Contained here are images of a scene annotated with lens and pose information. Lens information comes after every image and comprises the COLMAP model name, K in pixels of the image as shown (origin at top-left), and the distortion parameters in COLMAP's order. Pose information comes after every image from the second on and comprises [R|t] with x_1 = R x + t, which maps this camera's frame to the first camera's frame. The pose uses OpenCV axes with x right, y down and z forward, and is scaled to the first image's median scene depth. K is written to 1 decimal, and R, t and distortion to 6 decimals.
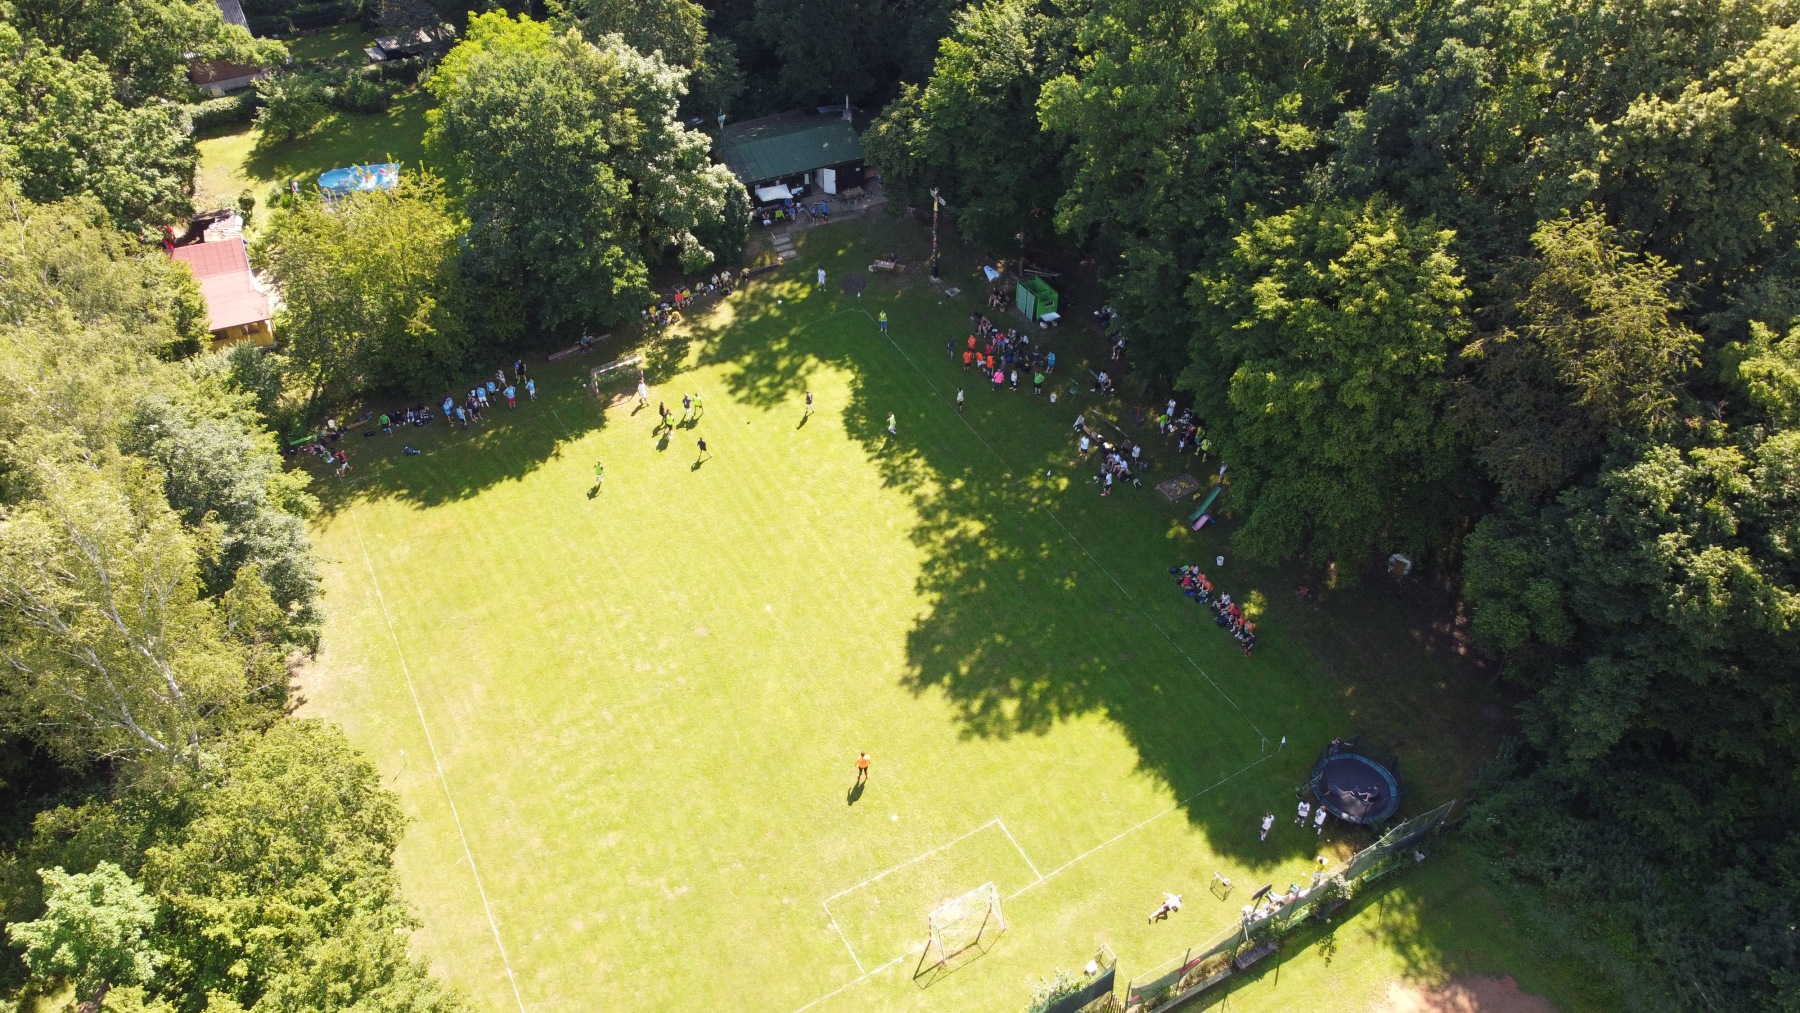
lens RADIAL K [[1370.0, 0, 906.0], [0, 1370.0, 502.7], [0, 0, 1]] dist [0.002896, -0.007993]
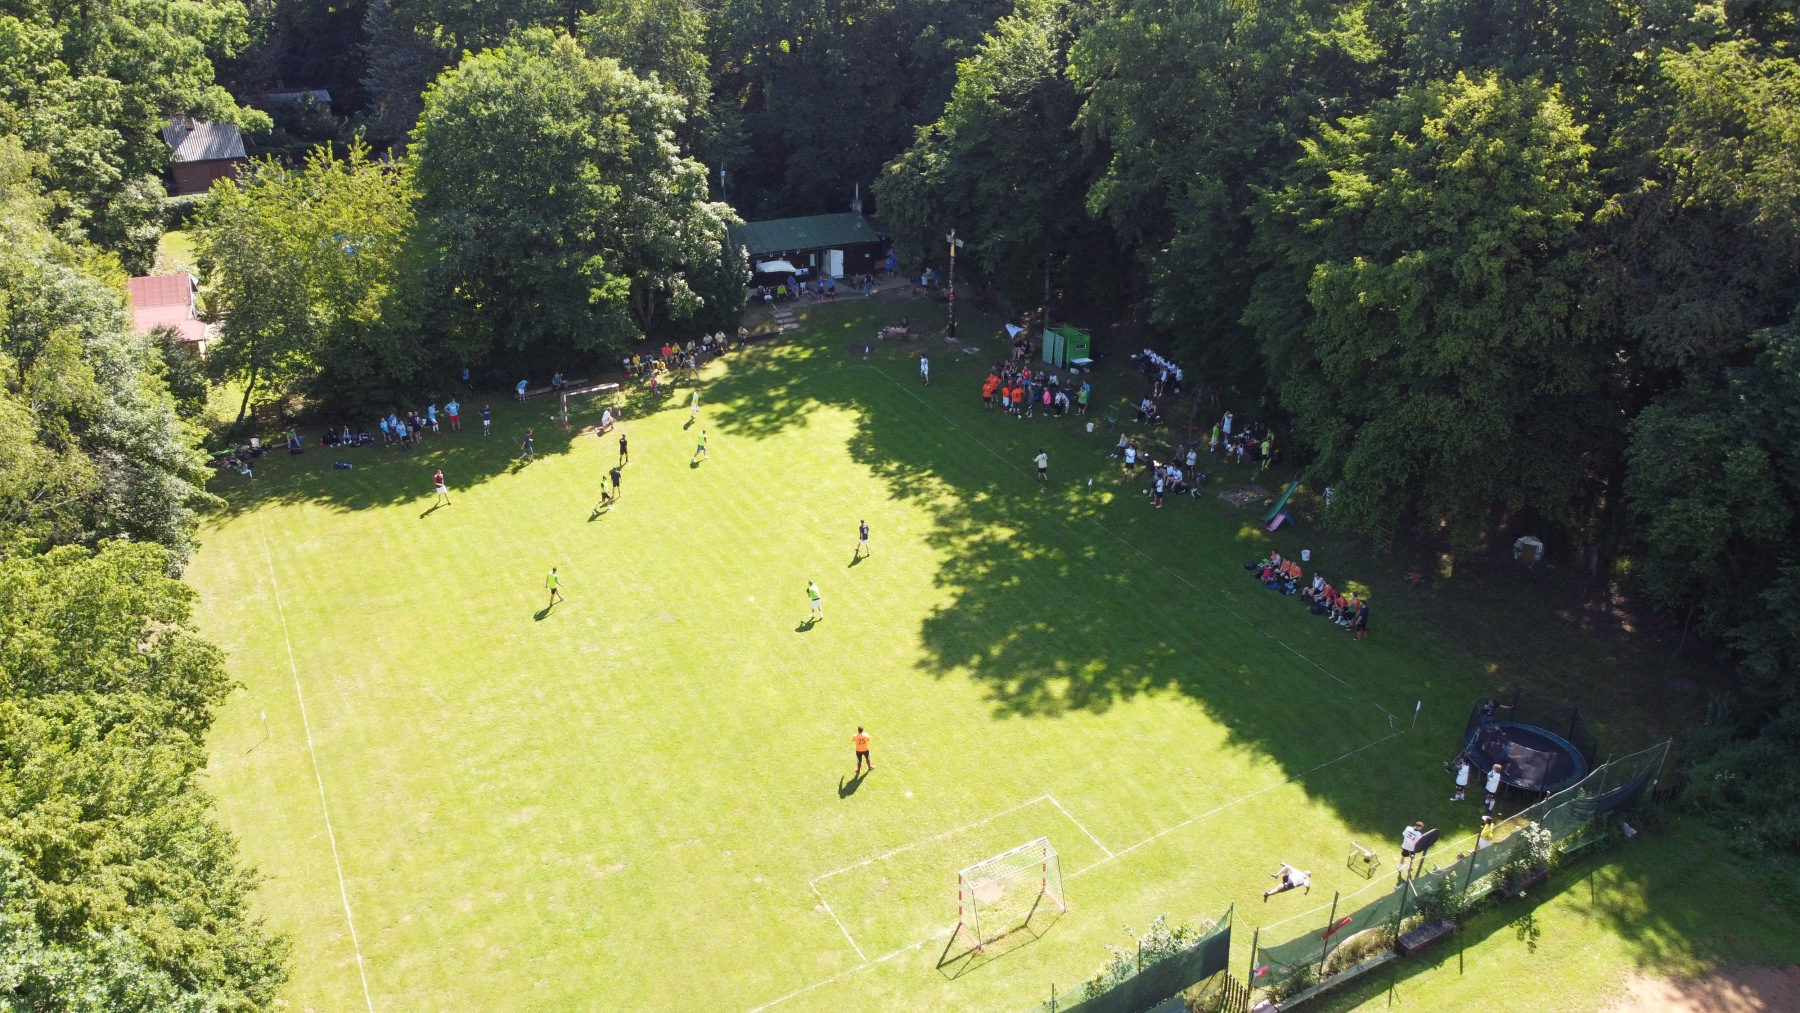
lens RADIAL K [[1370.0, 0, 902.7], [0, 1370.0, 498.2], [0, 0, 1]] dist [0.002896, -0.007993]
pose [[0.999977, 0.003721, -0.005736, -0.007170], [-0.005180, 0.959895, -0.280311, 0.254881], [0.004463, 0.280334, 0.959892, 0.216012]]
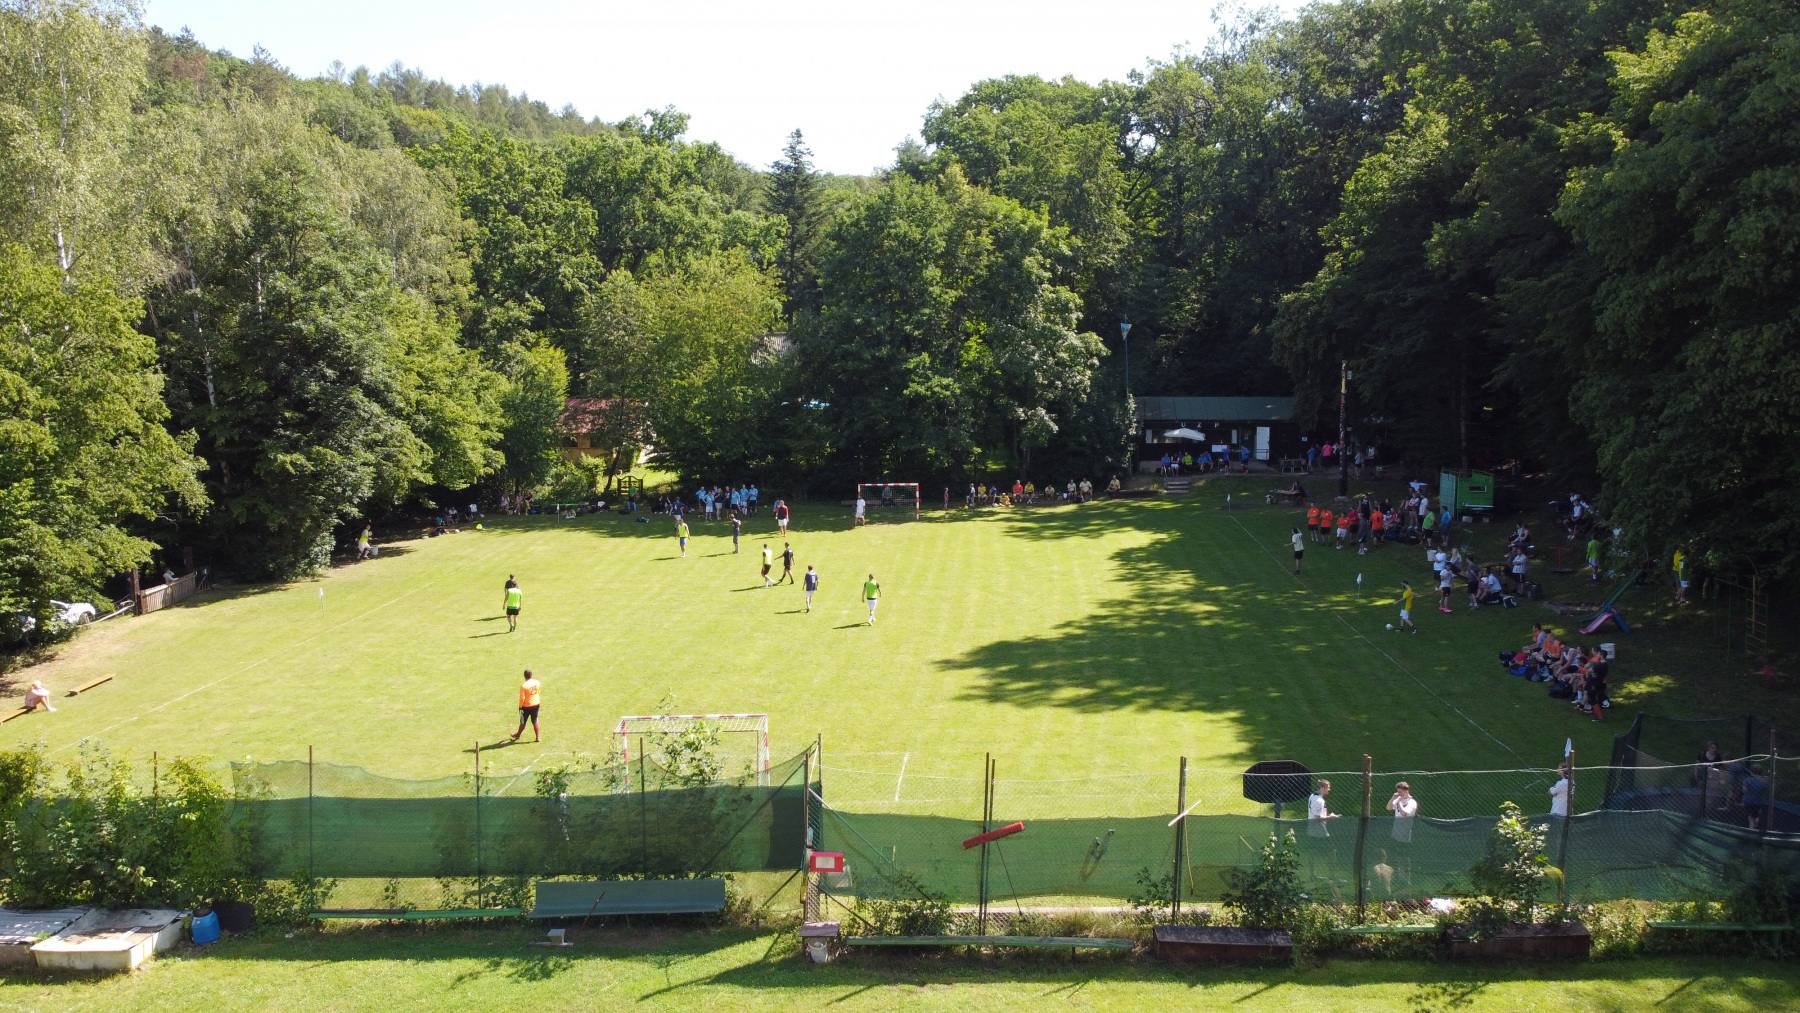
lens RADIAL K [[1370.0, 0, 890.9], [0, 1370.0, 484.5], [0, 0, 1]] dist [0.002896, -0.007993]
pose [[0.827650, 0.040918, -0.559751, 0.309474], [-0.359645, 0.804332, -0.472975, 0.354117], [0.430872, 0.592769, 0.680422, 0.524002]]
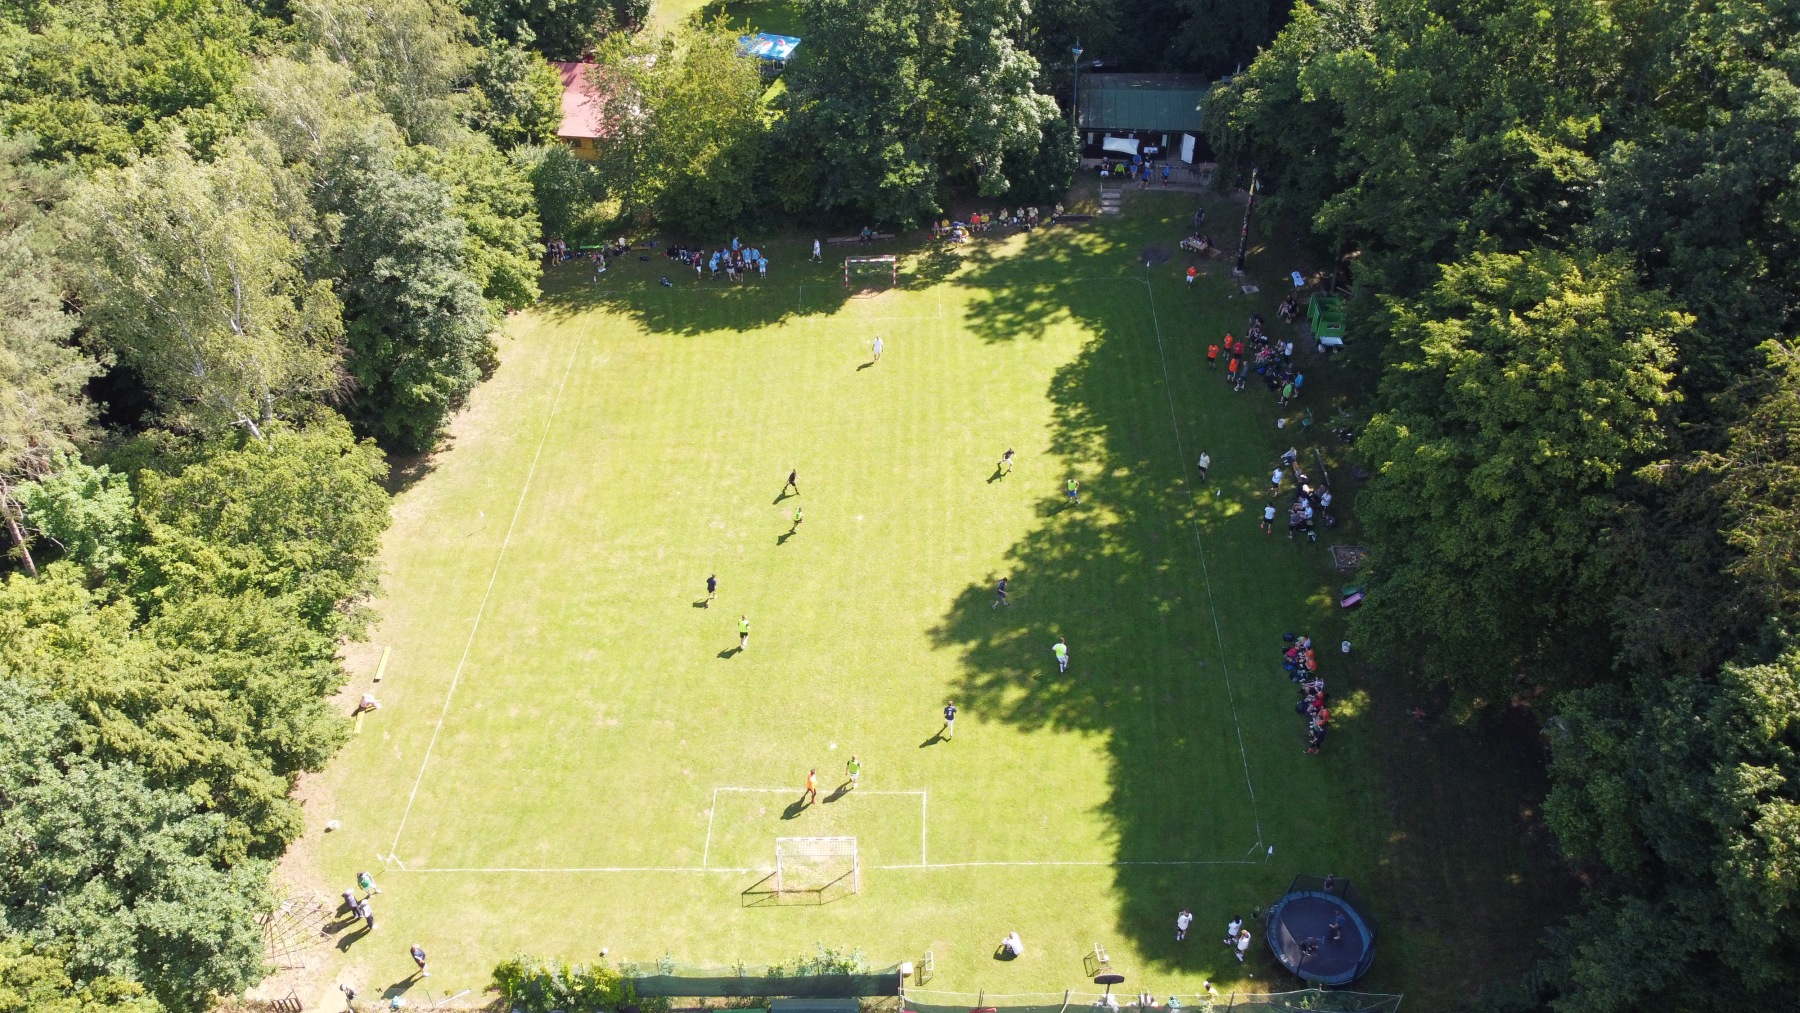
lens RADIAL K [[1370.0, 0, 893.4], [0, 1370.0, 499.3], [0, 0, 1]] dist [0.002896, -0.007993]
pose [[0.858670, 0.325663, -0.395765, 0.311973], [-0.327415, 0.942623, 0.065281, -0.006593], [0.394317, 0.073525, 0.916029, 0.119747]]
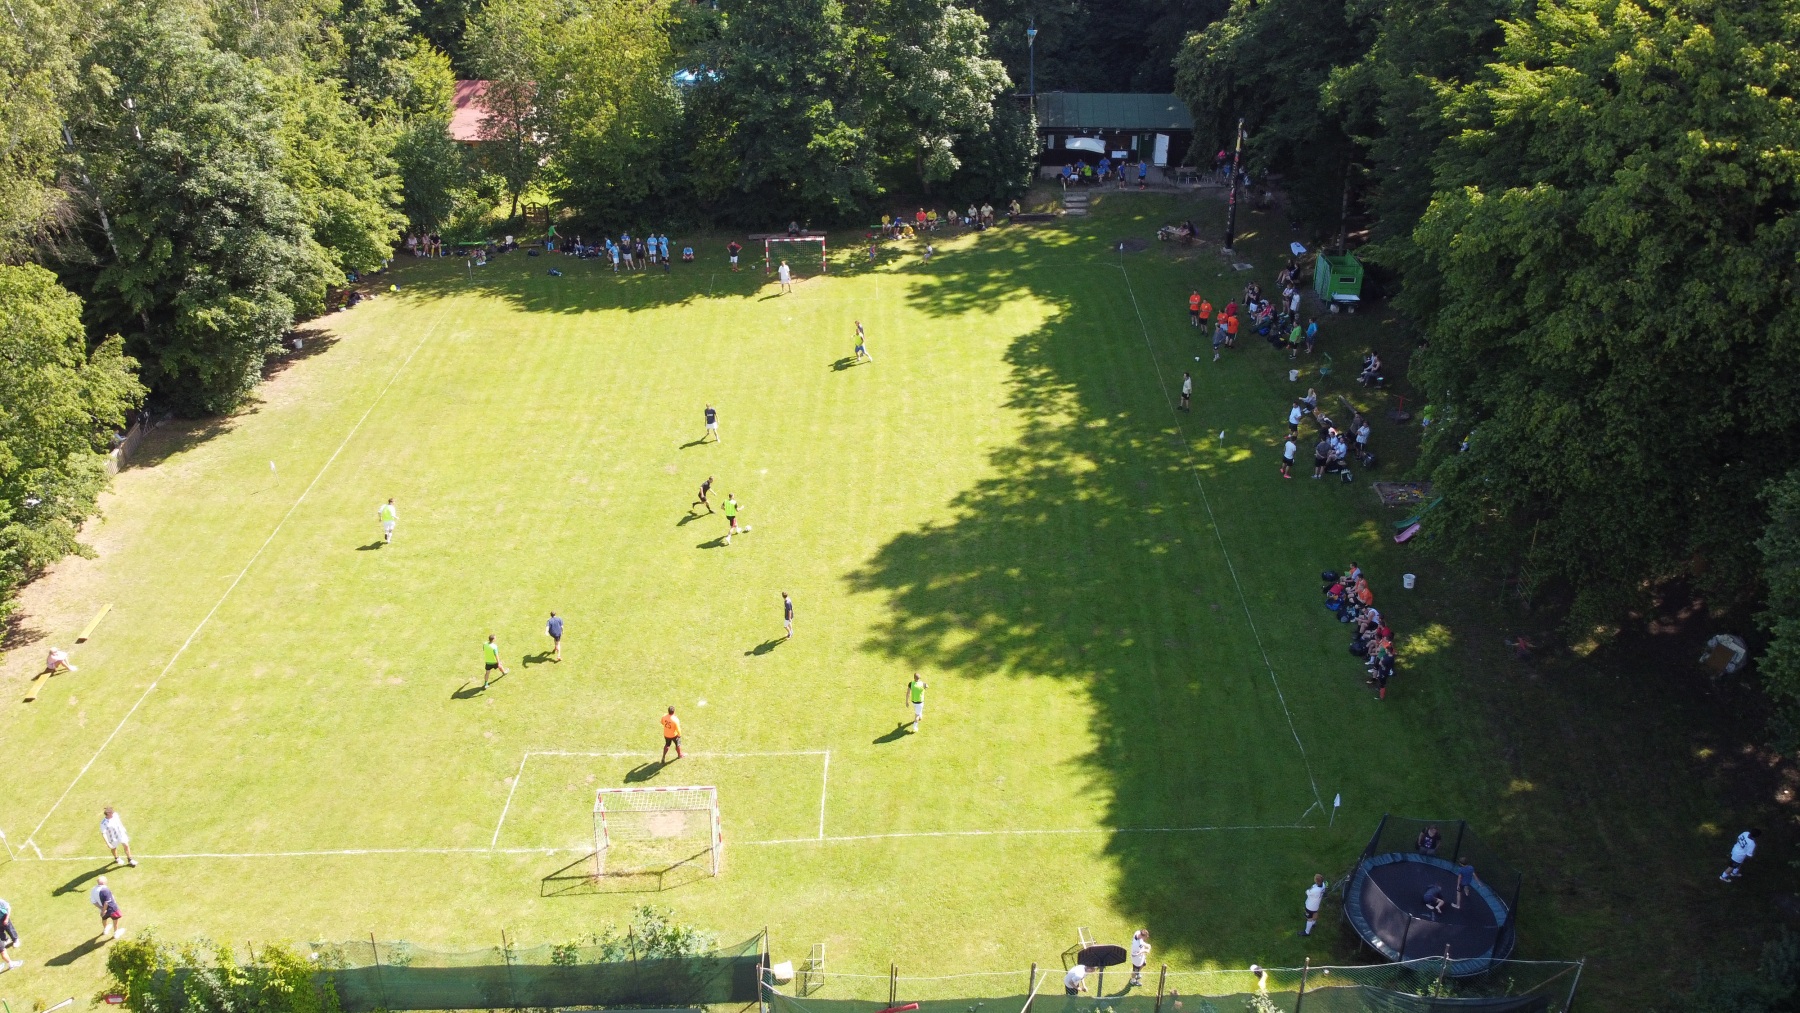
lens RADIAL K [[1370.0, 0, 894.1], [0, 1370.0, 491.9], [0, 0, 1]] dist [0.002896, -0.007993]
pose [[0.866123, 0.231630, -0.442921, 0.310504], [-0.320506, 0.937353, -0.136546, 0.174481], [0.383545, 0.260224, 0.886102, 0.372289]]
